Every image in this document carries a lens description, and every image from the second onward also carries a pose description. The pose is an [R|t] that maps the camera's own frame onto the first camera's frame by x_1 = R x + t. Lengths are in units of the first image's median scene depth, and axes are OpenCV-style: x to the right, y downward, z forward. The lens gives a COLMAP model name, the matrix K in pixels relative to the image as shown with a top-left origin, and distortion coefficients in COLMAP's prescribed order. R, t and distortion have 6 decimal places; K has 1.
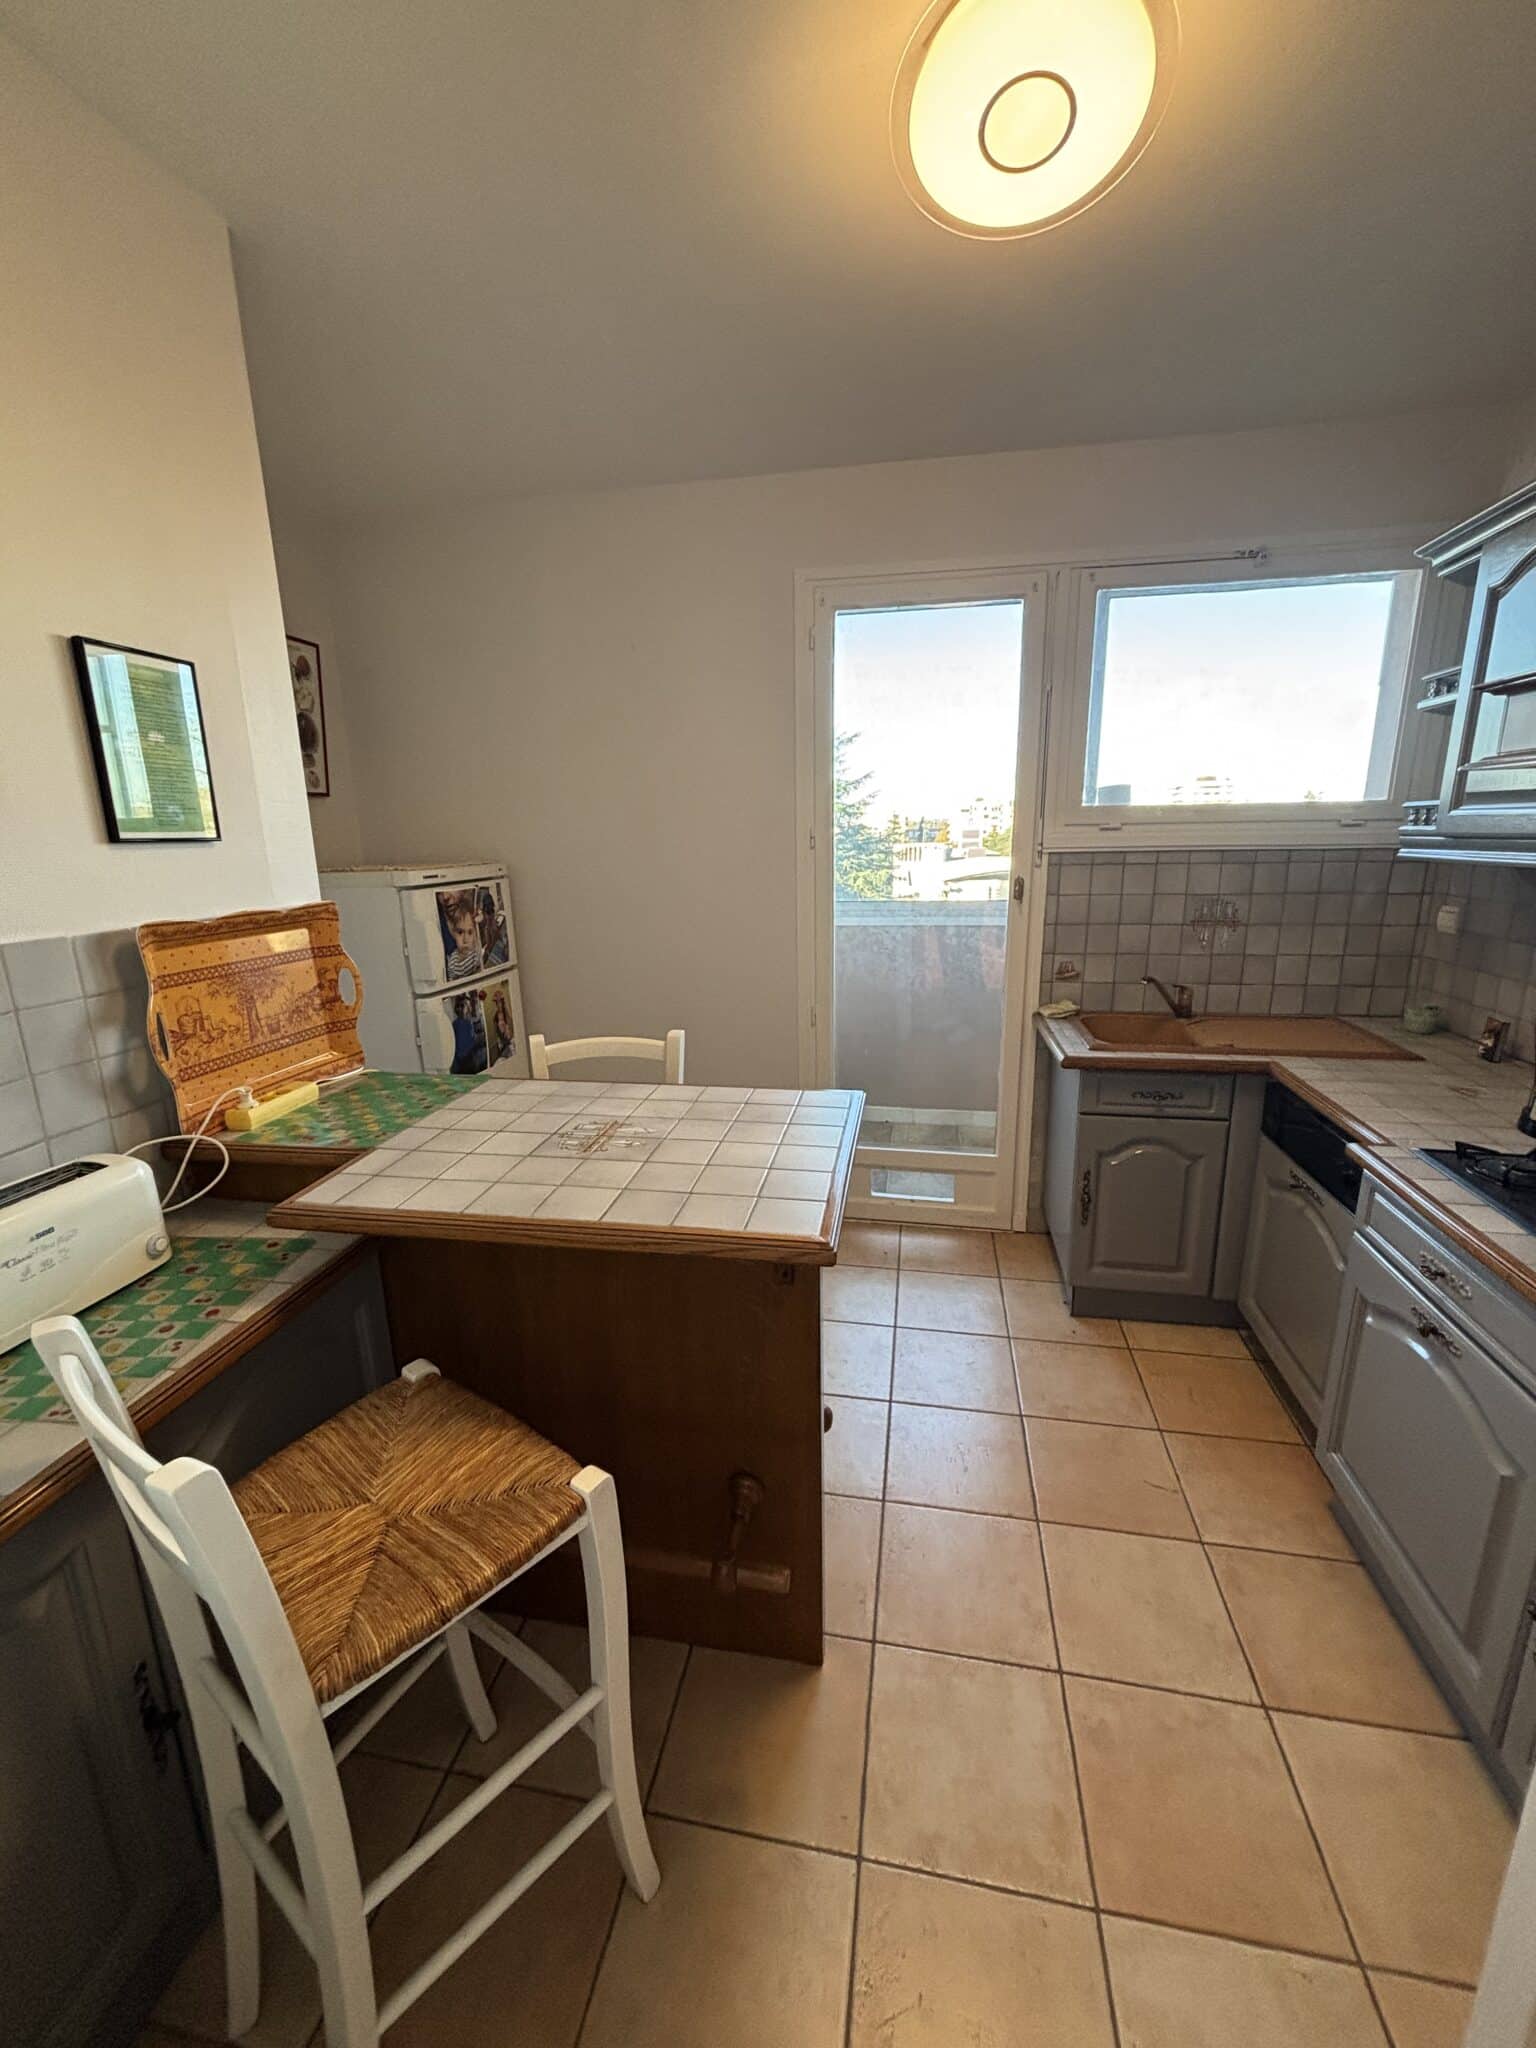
lens RADIAL K [[819.2, 0, 765.1], [0, 819.2, 1018.9], [0, 0, 1]] dist [-0.001007, -0.000370]
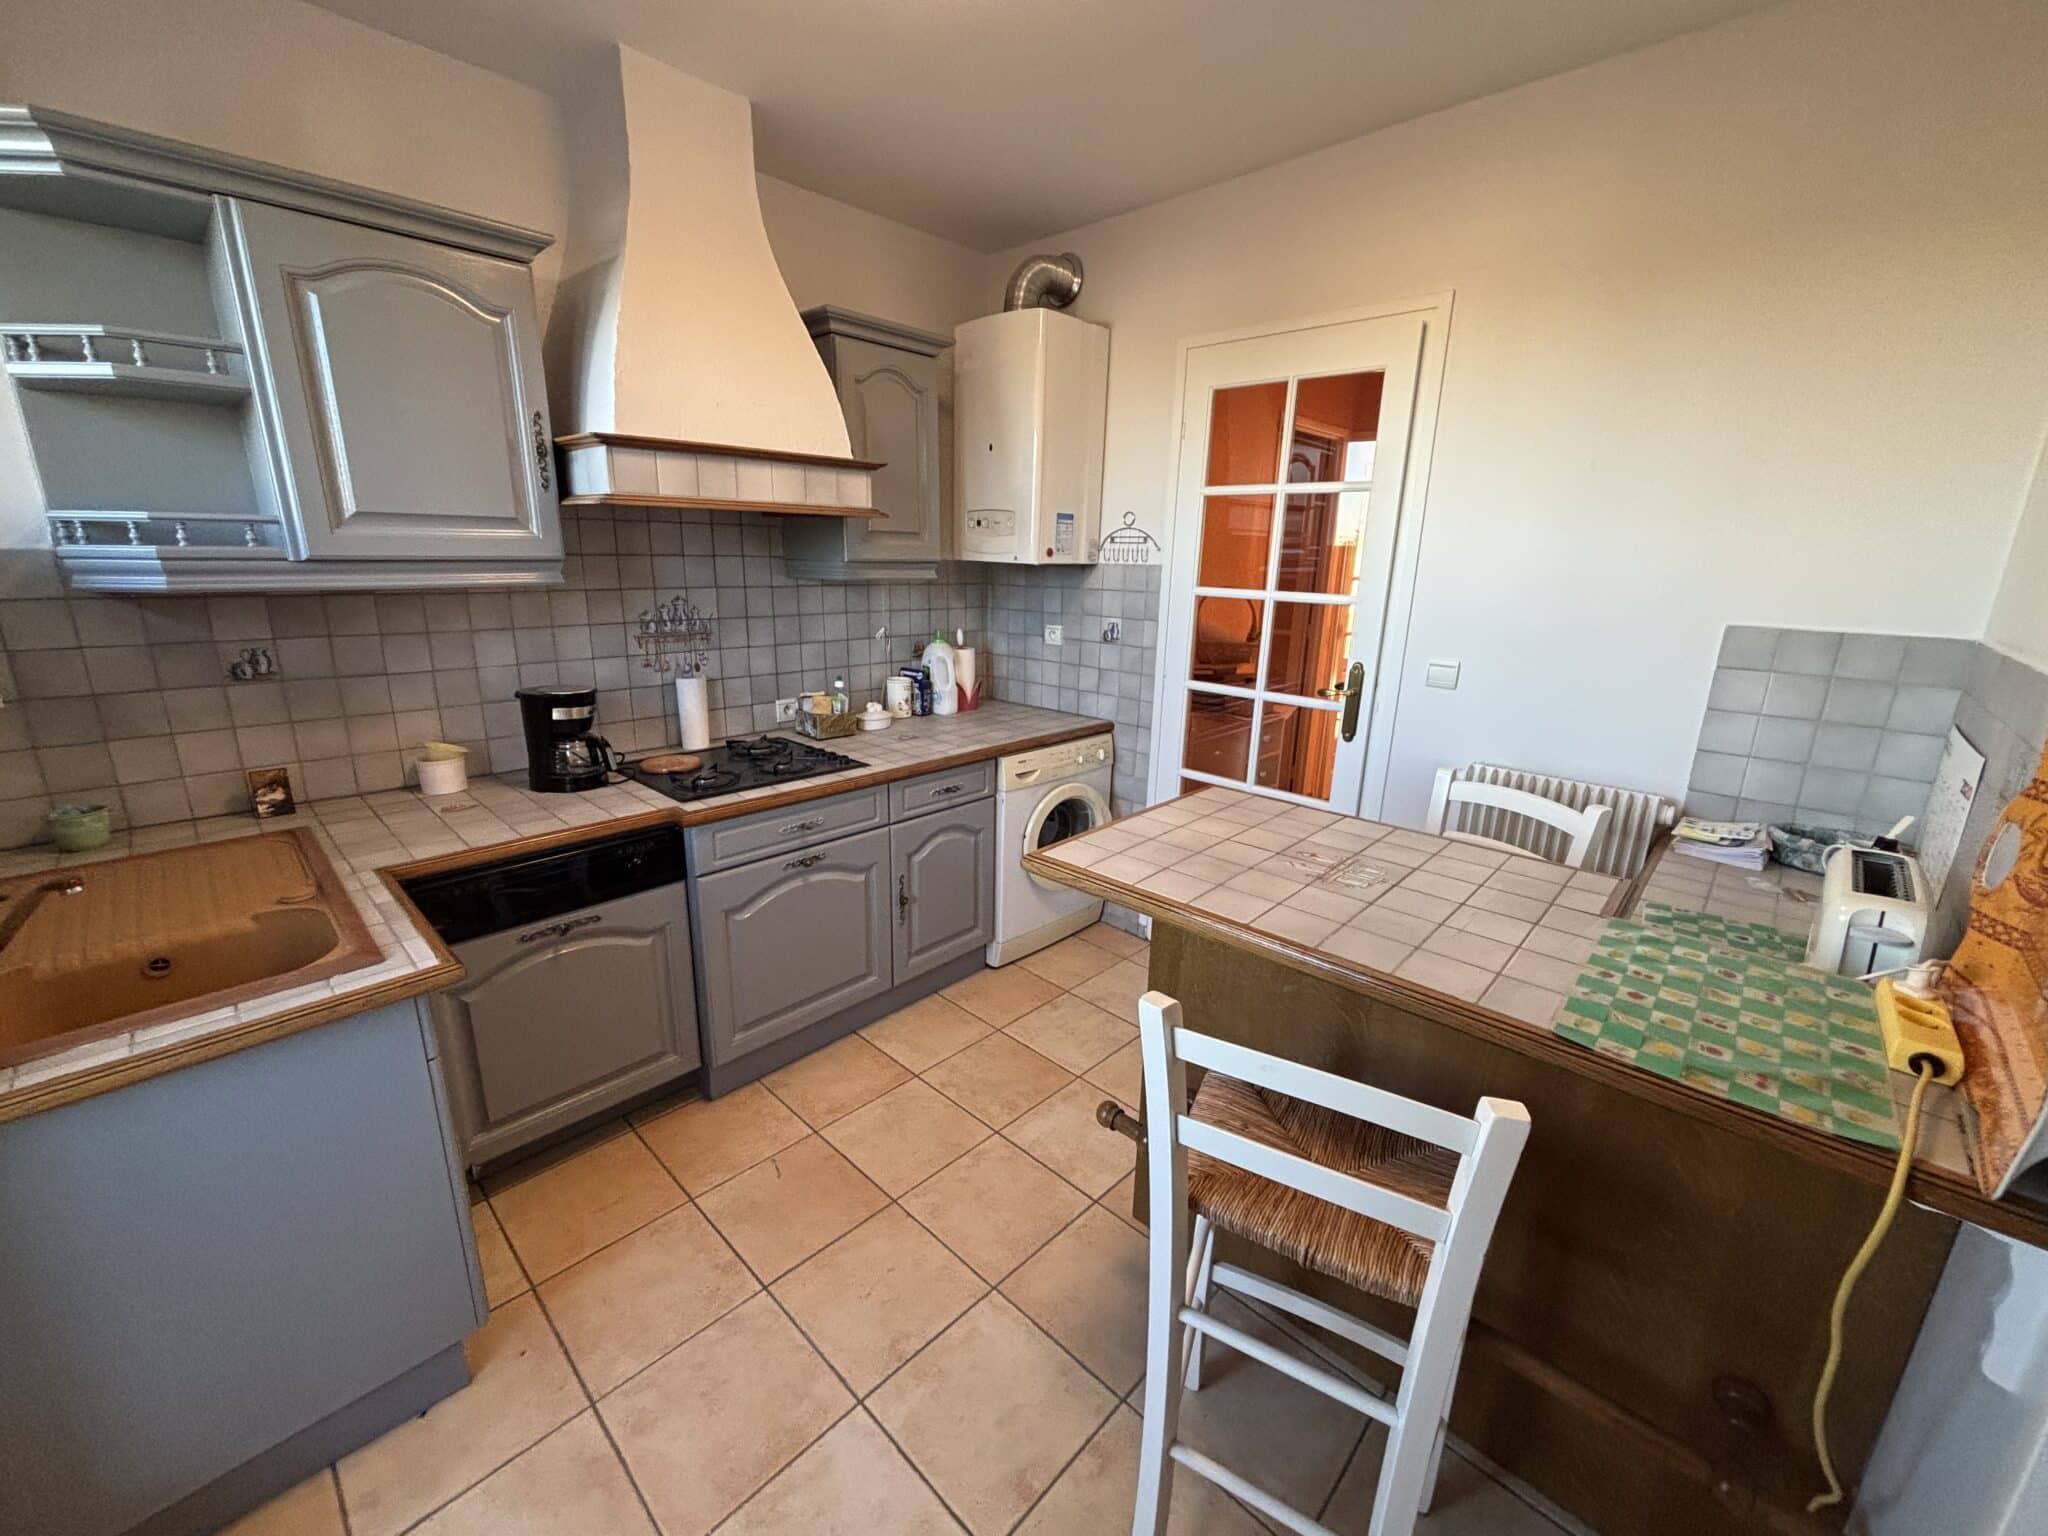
lens RADIAL K [[819.2, 0, 1030.0], [0, 819.2, 773.6], [0, 0, 1]] dist [-0.001007, -0.000370]
pose [[-0.846435, -0.142315, 0.513123, -0.204581], [0.114377, 0.892541, 0.436220, -0.236511], [-0.520064, 0.427921, -0.739200, 1.023698]]
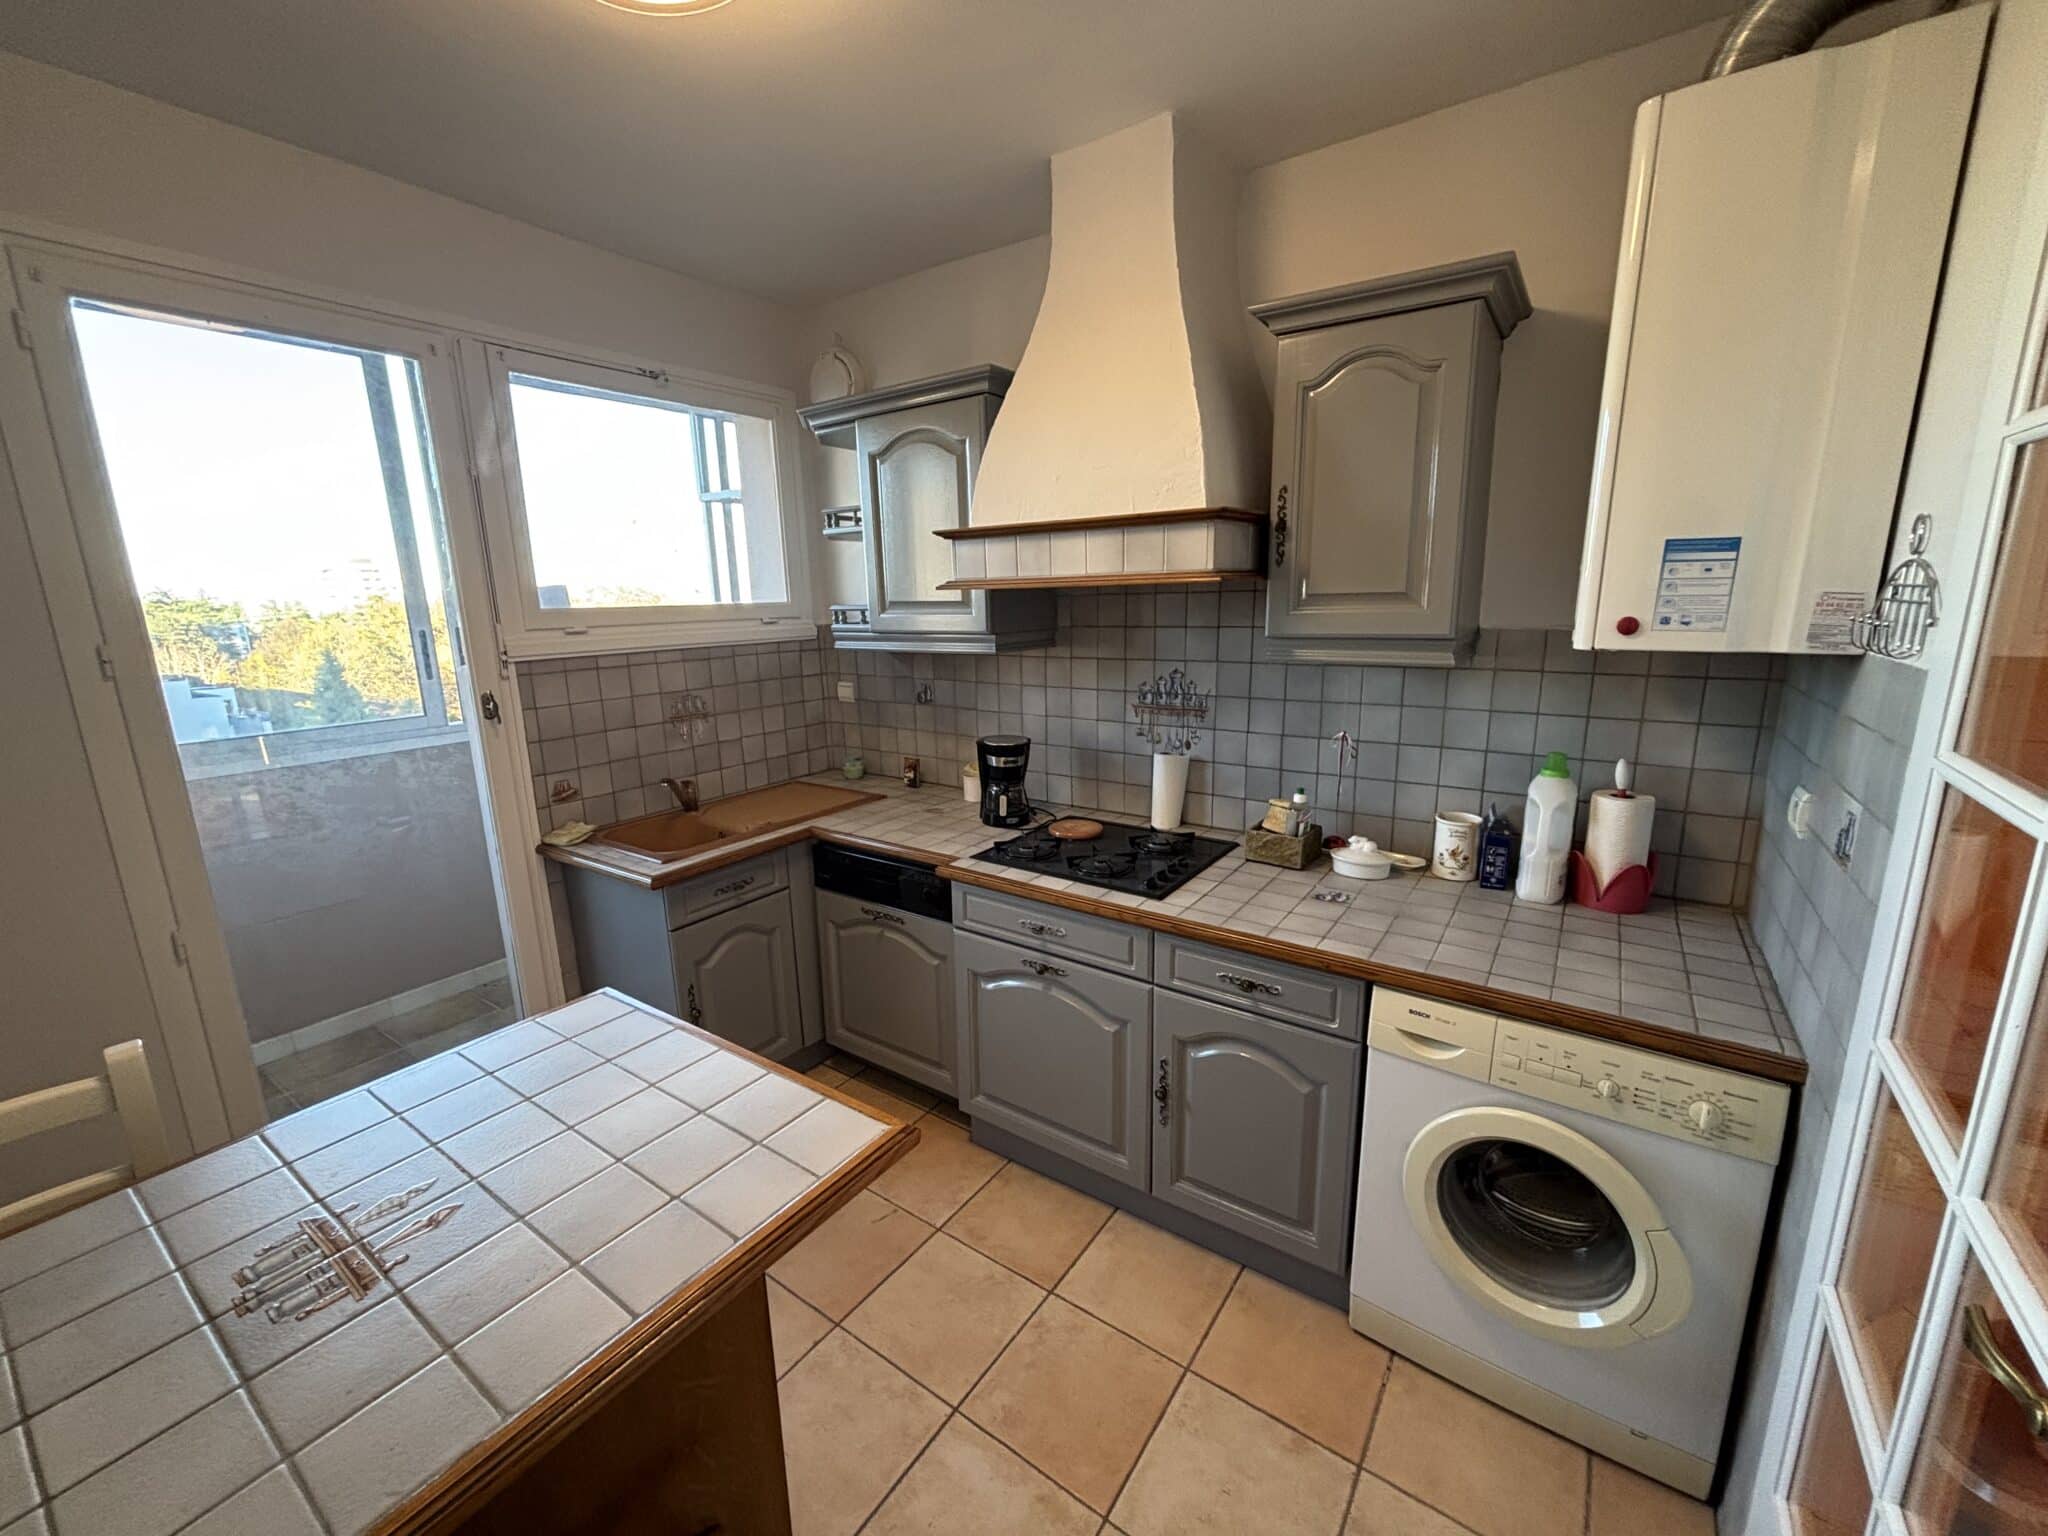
lens RADIAL K [[819.2, 0, 1021.9], [0, 819.2, 762.3], [0, 0, 1]] dist [-0.001007, -0.000370]
pose [[0.416856, -0.177246, 0.891524, -0.238937], [0.222571, 0.970850, 0.088949, -0.063162], [-0.881302, 0.161348, 0.444155, 0.174799]]
